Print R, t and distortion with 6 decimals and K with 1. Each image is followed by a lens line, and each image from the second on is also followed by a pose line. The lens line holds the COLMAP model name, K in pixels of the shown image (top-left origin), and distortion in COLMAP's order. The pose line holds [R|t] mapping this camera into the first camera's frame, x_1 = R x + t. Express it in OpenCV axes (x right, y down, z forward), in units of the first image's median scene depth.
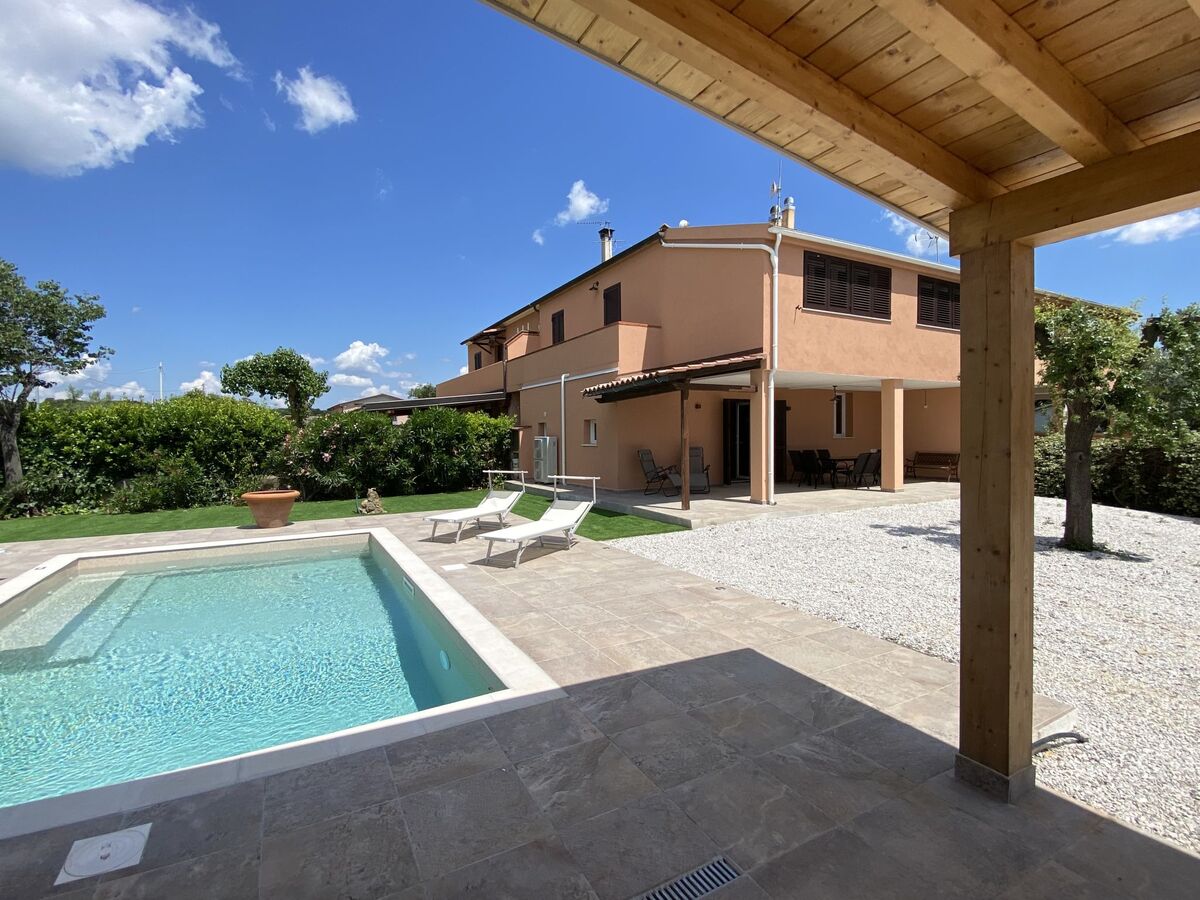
lens RADIAL K [[555.4, 0, 597.1], [0, 555.4, 452.0], [0, 0, 1]] dist [0.017038, -0.004853]
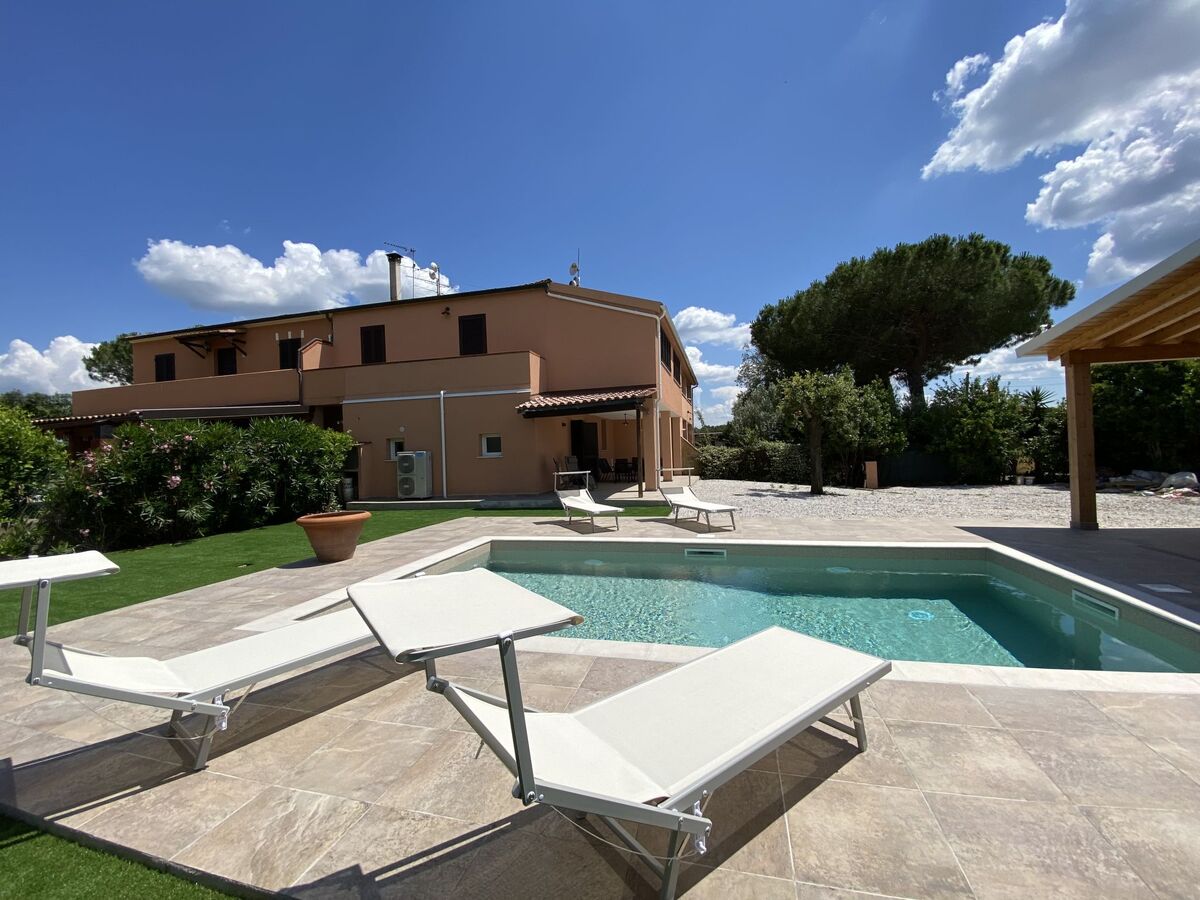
lens RADIAL K [[483.0, 0, 601.6], [0, 483.0, 449.0], [0, 0, 1]] dist [-0.004217, -0.003921]
pose [[0.680900, -0.007829, 0.732334, -0.632170], [0.049491, 0.998149, -0.035343, 0.018366], [-0.730702, 0.060309, 0.680027, 0.216781]]
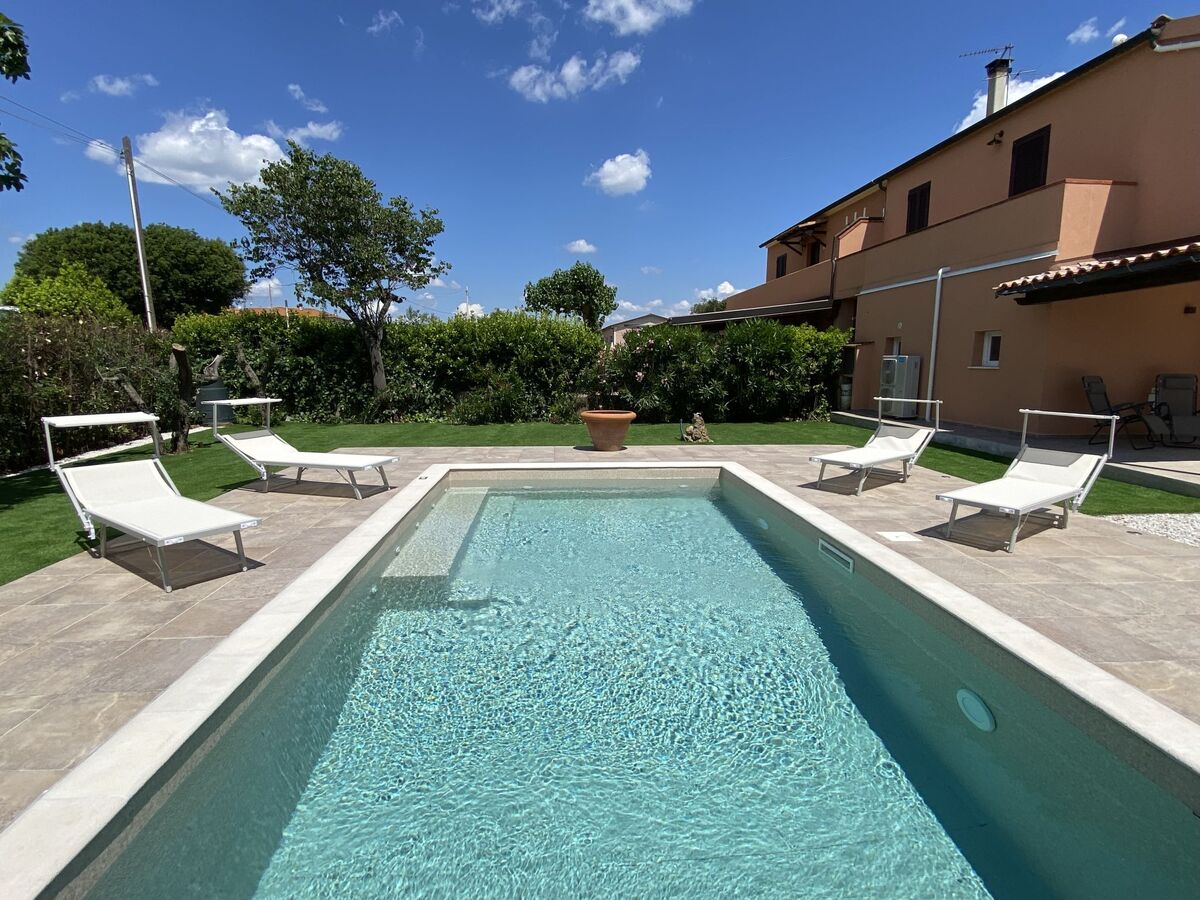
lens RADIAL K [[599.8, 0, 602.8], [0, 599.8, 444.7], [0, 0, 1]] dist [0.025954, -0.022828]
pose [[0.910771, 0.073432, -0.406329, -0.153394], [-0.028102, 0.992801, 0.116429, 0.010013], [0.411954, -0.094621, 0.906279, 0.100650]]
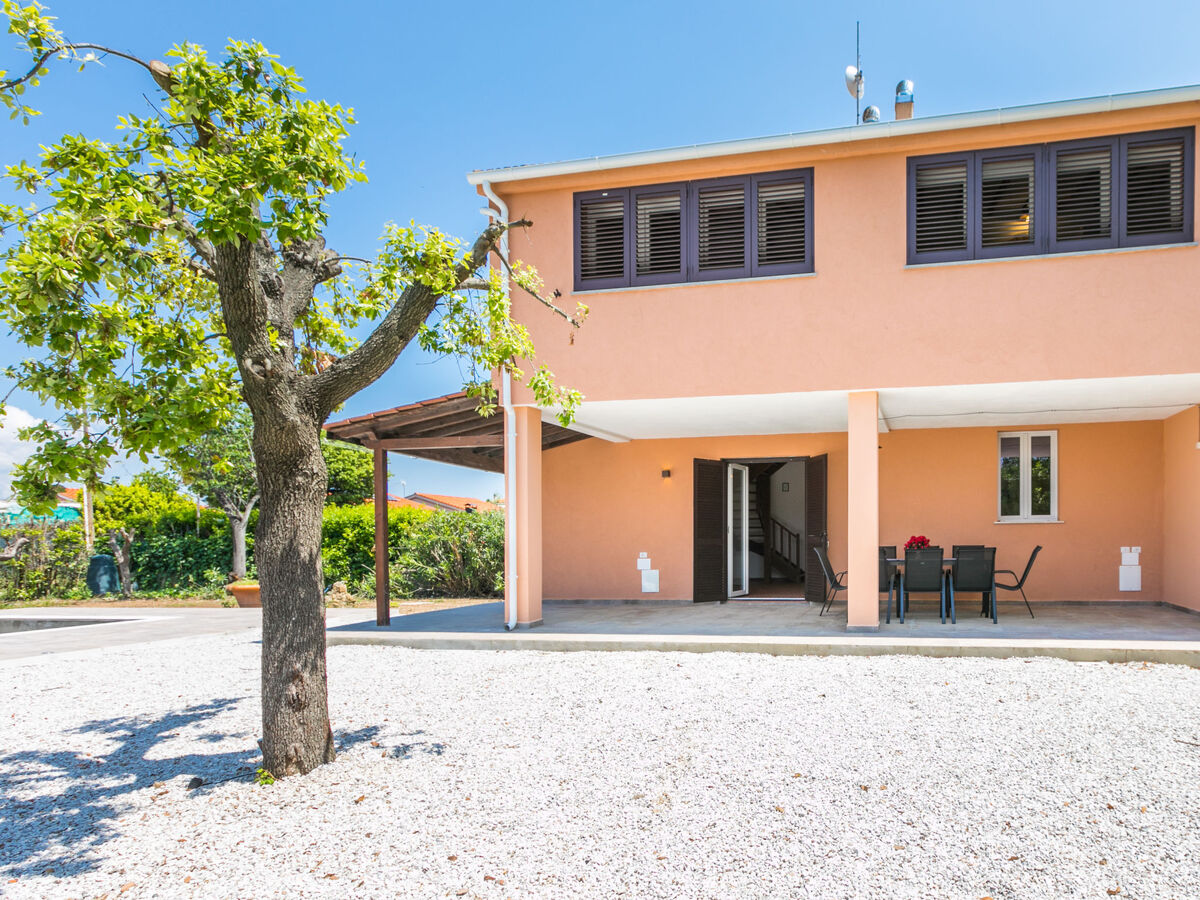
lens RADIAL K [[692.5, 0, 657.2], [0, 692.5, 535.1], [0, 0, 1]] dist [-0.000472, 0.003182]
pose [[0.769484, -0.000068, -0.638666, 0.804400], [-0.015895, 0.999688, -0.019257, 0.003488], [0.638468, 0.024970, 0.769243, 0.462541]]
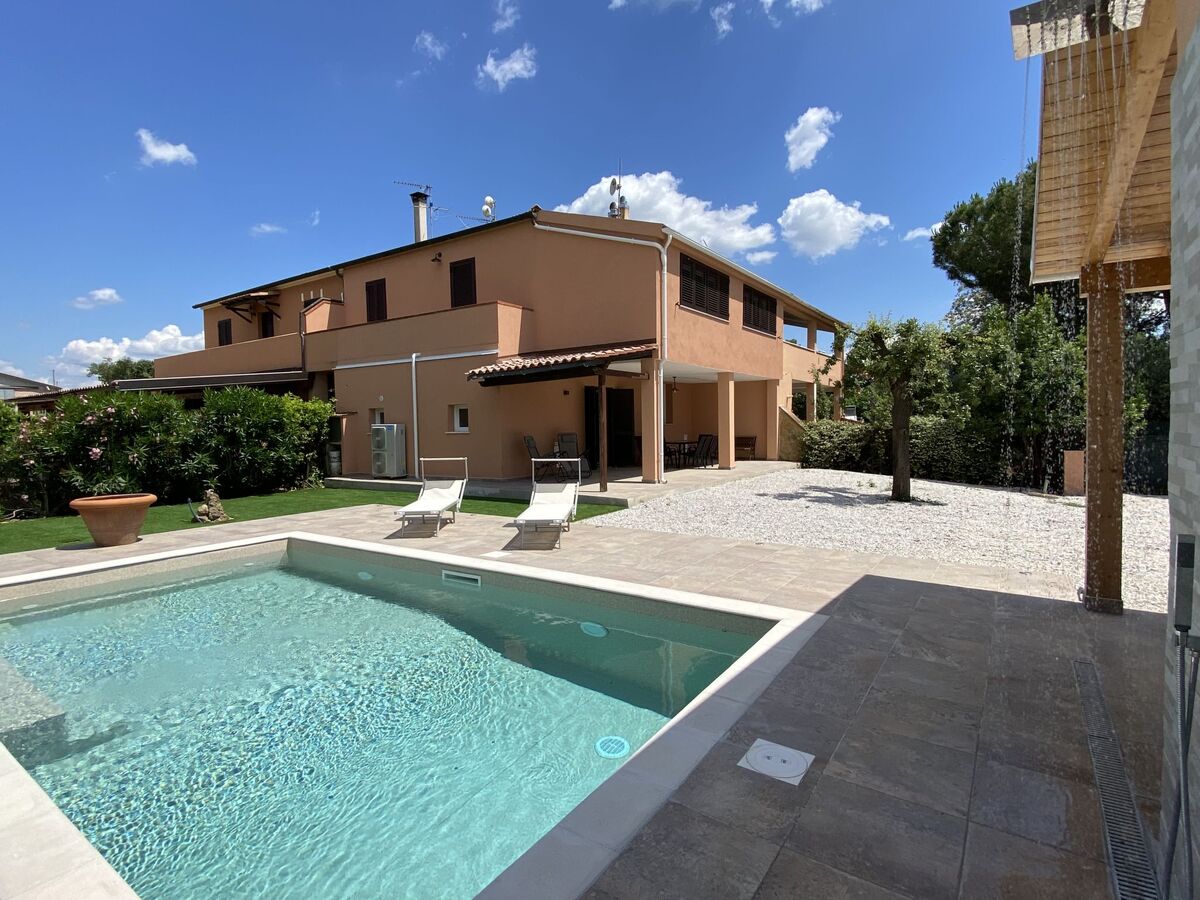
lens RADIAL K [[599.8, 0, 596.7], [0, 599.8, 449.7], [0, 0, 1]] dist [0.025954, -0.022828]
pose [[0.892337, -0.023543, 0.450755, -0.289407], [0.020915, 0.999723, 0.010812, 0.011511], [-0.450884, -0.000221, 0.892582, 0.010933]]
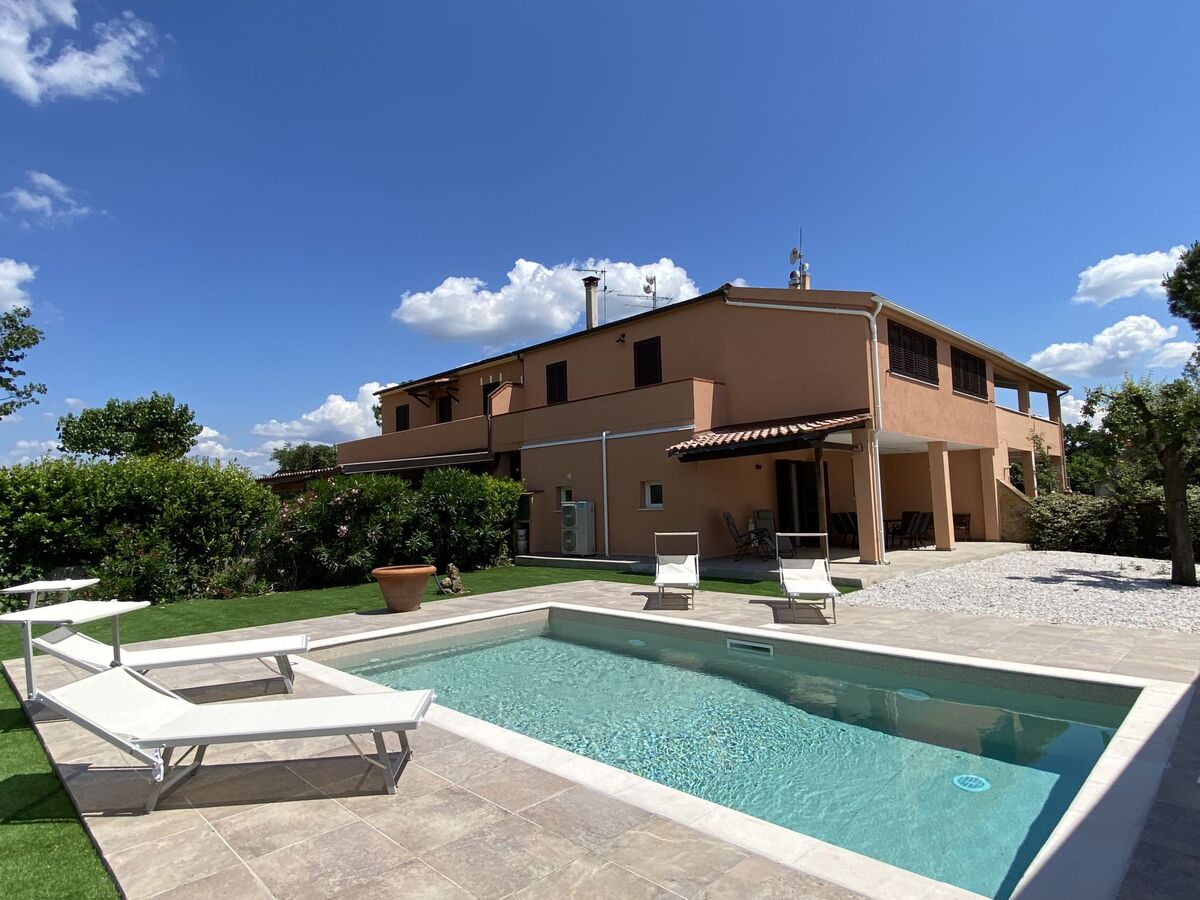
lens RADIAL K [[664.0, 0, 598.0], [0, 664.0, 444.6], [0, 0, 1]] dist [0.034437, -0.019212]
pose [[0.961310, 0.011323, 0.275237, -0.448917], [0.023719, 0.992042, -0.123653, 0.016276], [-0.274446, 0.125397, 0.953391, -0.024368]]
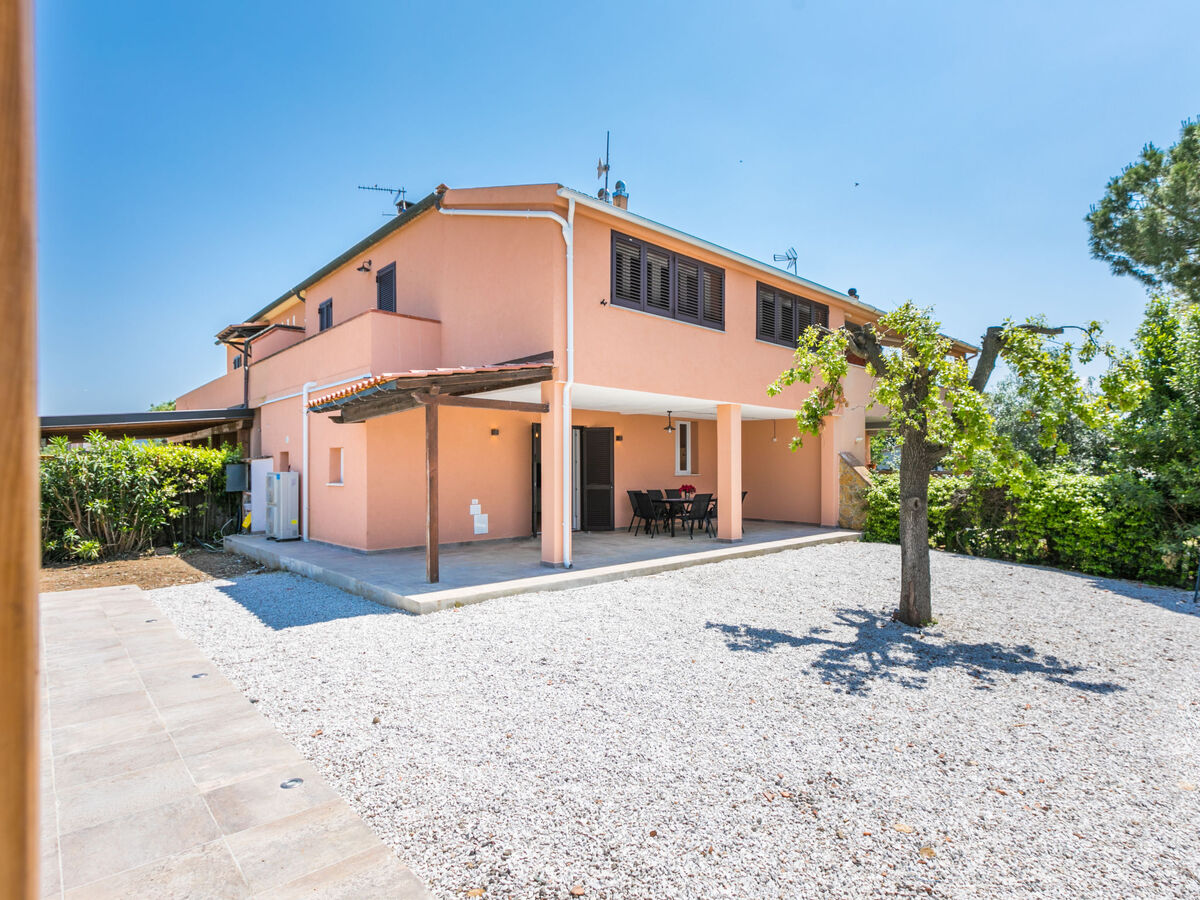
lens RADIAL K [[629.3, 0, 626.3], [0, 629.3, 463.0], [0, 0, 1]] dist [0.004080, 0.001523]
pose [[0.967554, 0.009665, 0.252478, 0.159323], [0.000562, 0.999183, -0.040405, -0.007823], [-0.252663, 0.039236, 0.966759, 0.160145]]
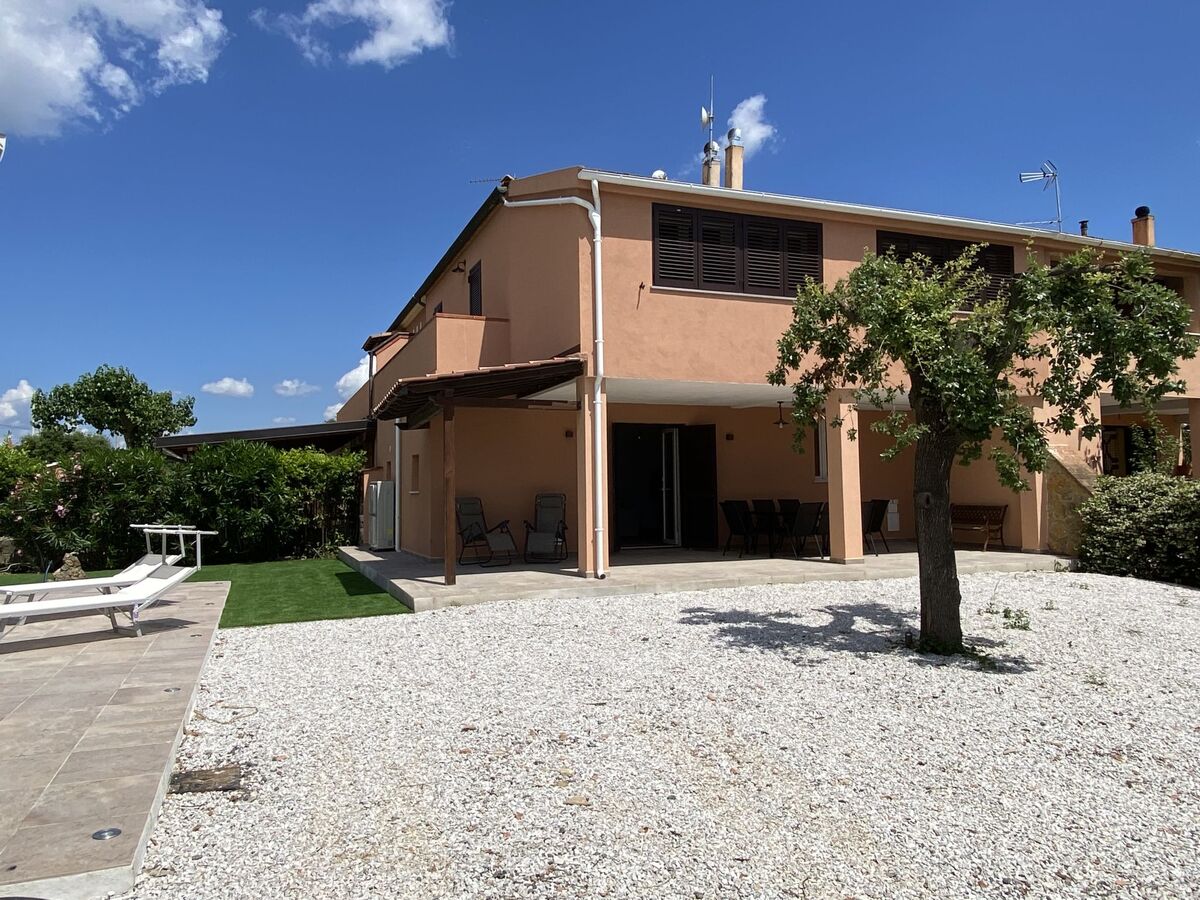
lens RADIAL K [[819.8, 0, 588.1], [0, 819.8, 445.6], [0, 0, 1]] dist [0.040035, -0.005236]
pose [[0.991626, -0.009988, -0.128759, 0.376756], [-0.000652, 0.996605, -0.082331, 0.015102], [0.129144, 0.081725, 0.988252, 0.019914]]
